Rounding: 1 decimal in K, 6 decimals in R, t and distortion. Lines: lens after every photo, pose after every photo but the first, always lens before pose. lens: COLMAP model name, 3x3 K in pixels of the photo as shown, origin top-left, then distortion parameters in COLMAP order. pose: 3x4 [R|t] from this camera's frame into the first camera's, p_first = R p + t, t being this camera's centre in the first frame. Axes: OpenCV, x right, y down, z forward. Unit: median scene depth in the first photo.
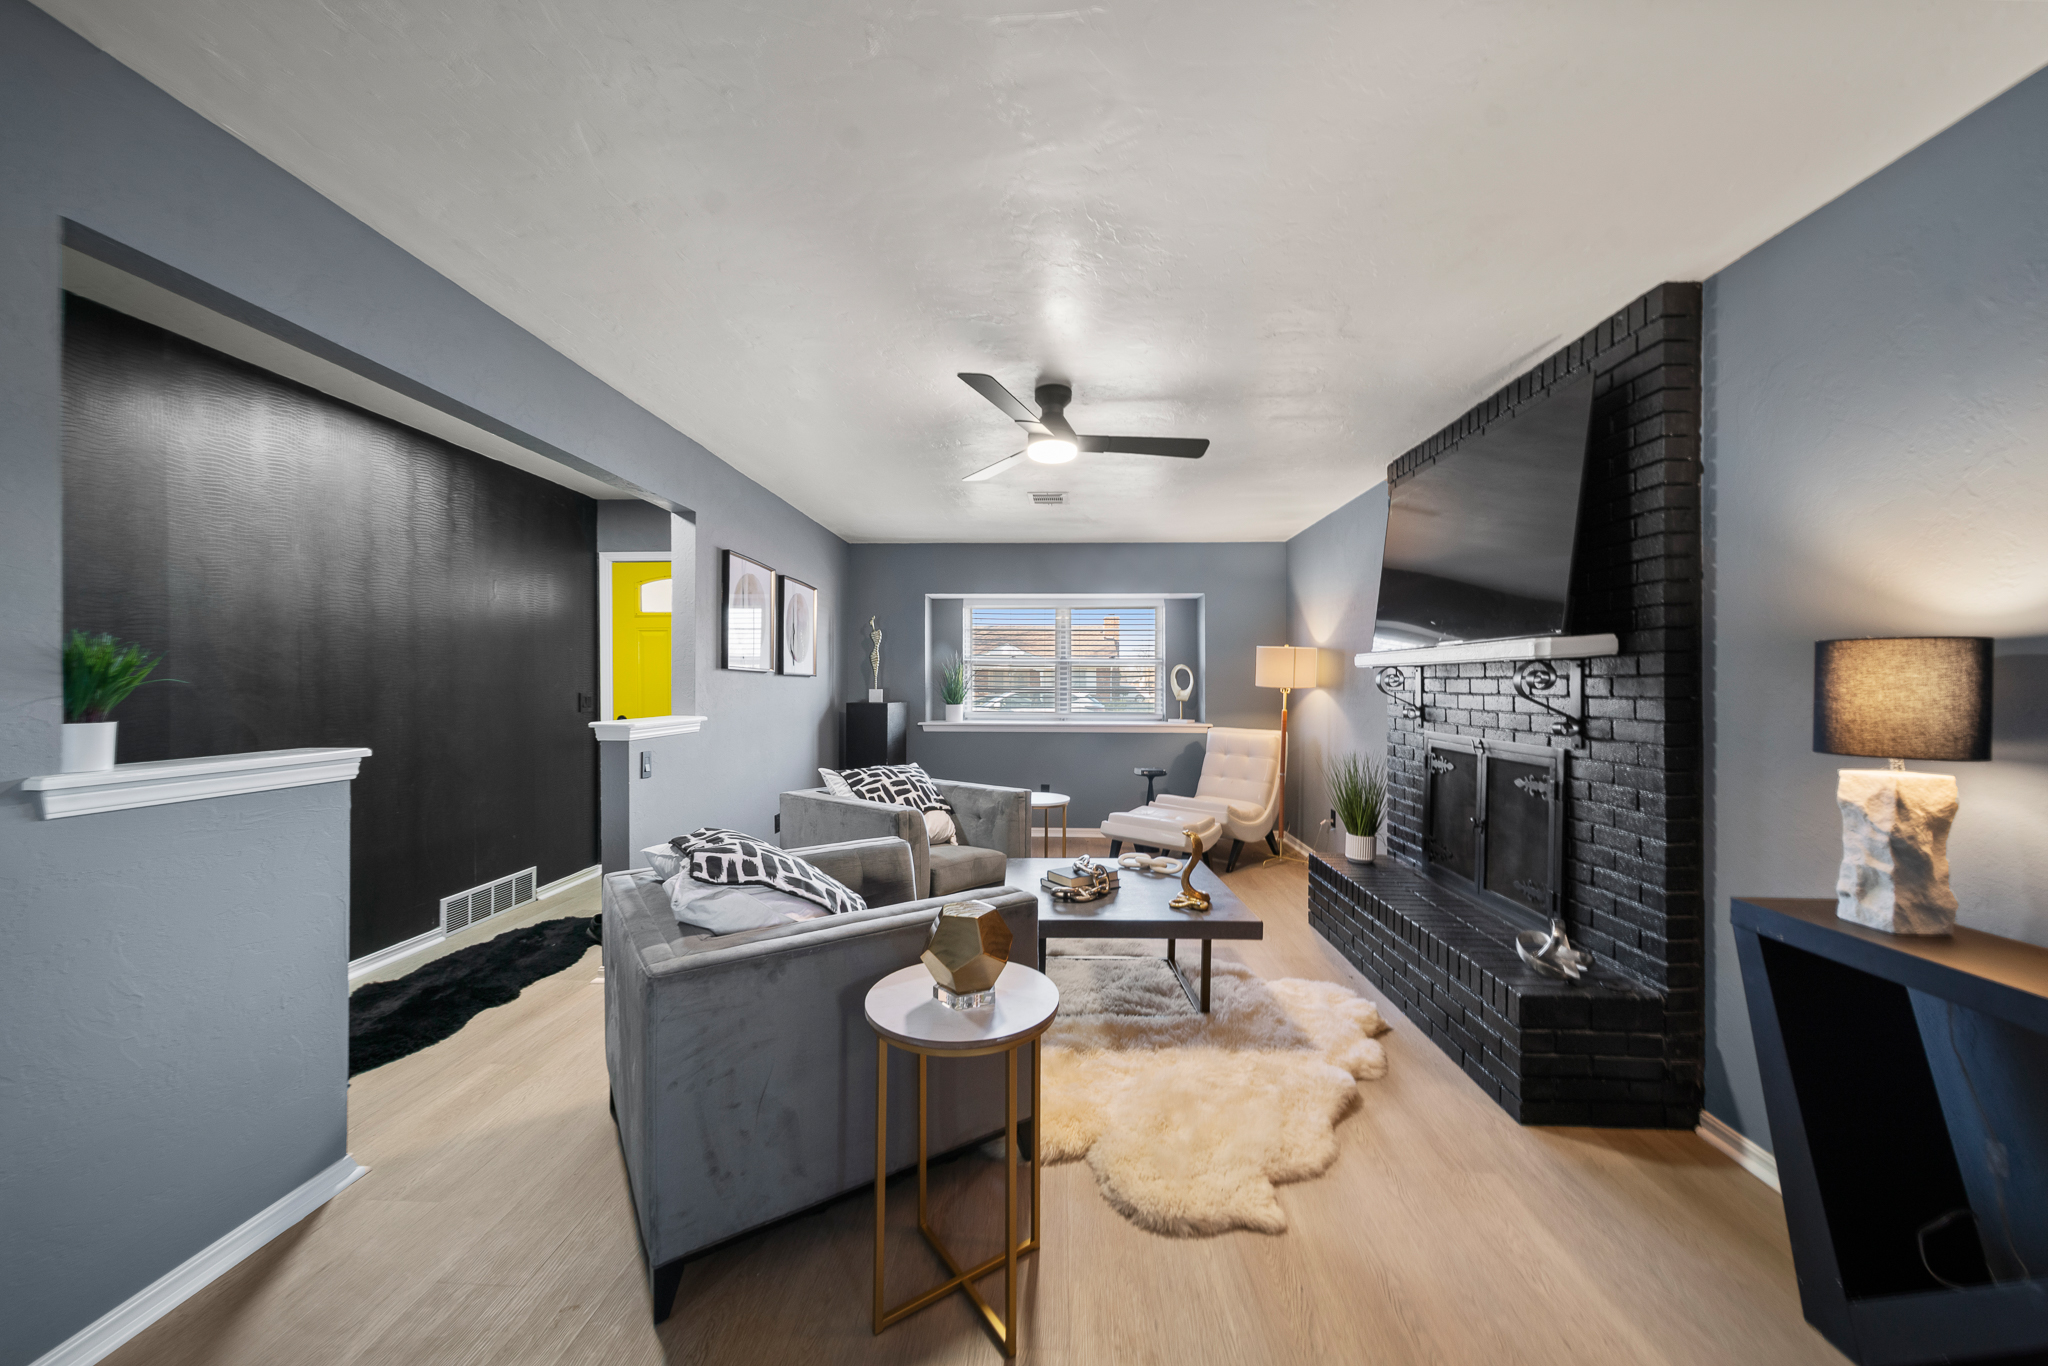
lens RADIAL K [[717.4, 0, 1024.0], [0, 717.4, 683.0], [0, 0, 1]] dist [-0.001632, -0.000263]
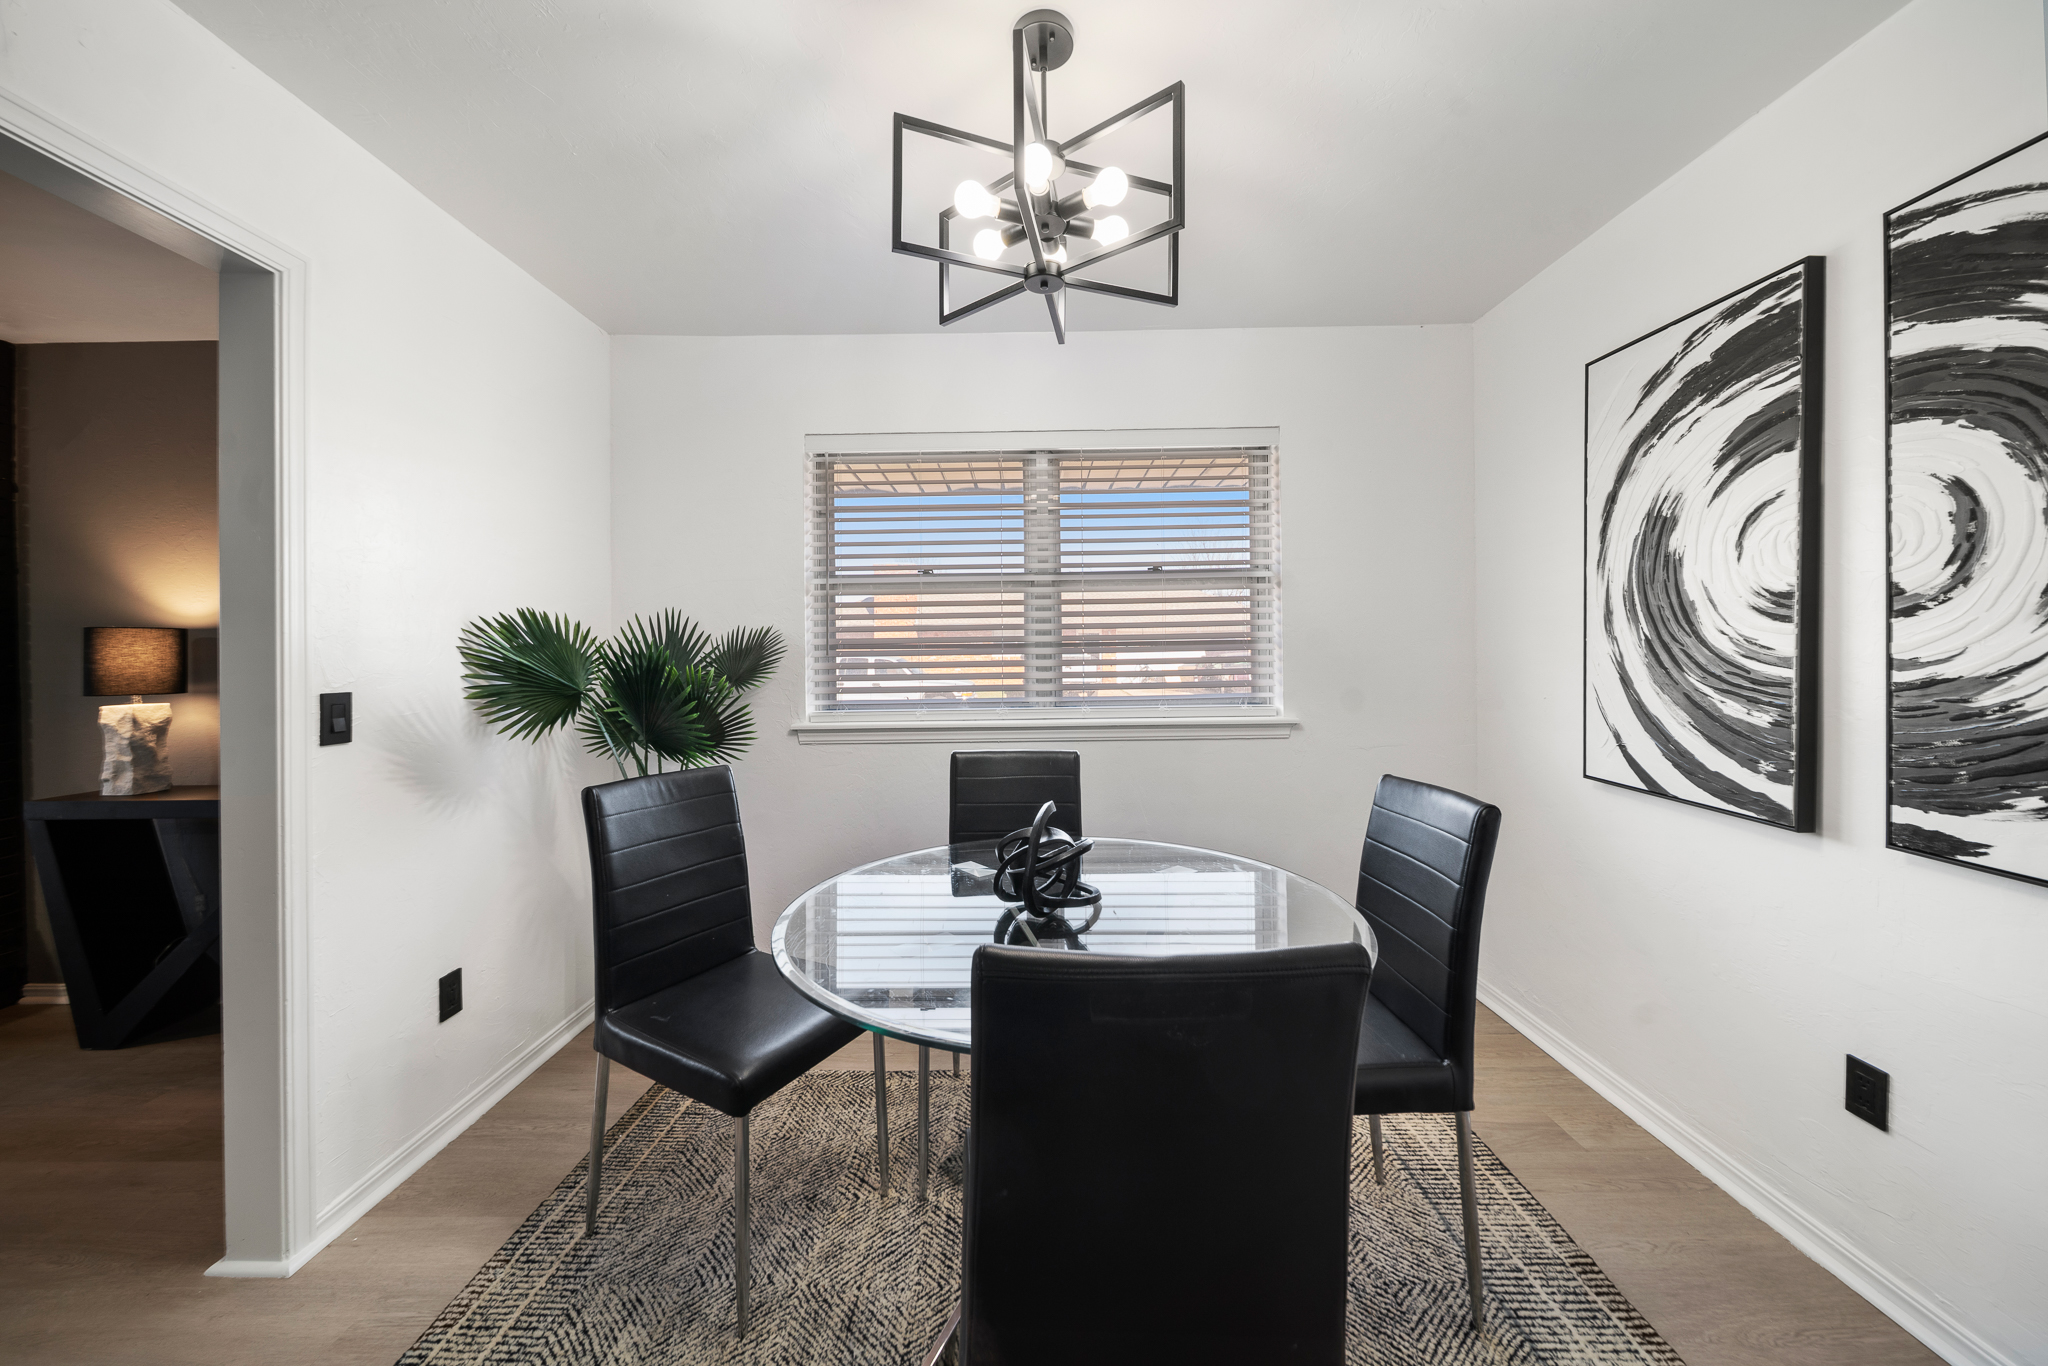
lens RADIAL K [[737.6, 0, 1022.9], [0, 737.6, 650.2], [0, 0, 1]] dist [-0.000770, -0.000278]
pose [[-0.058199, -0.003397, 0.998299, -0.689171], [0.010009, 0.999942, 0.003986, 0.007859], [-0.998255, 0.010224, -0.058161, -1.041020]]
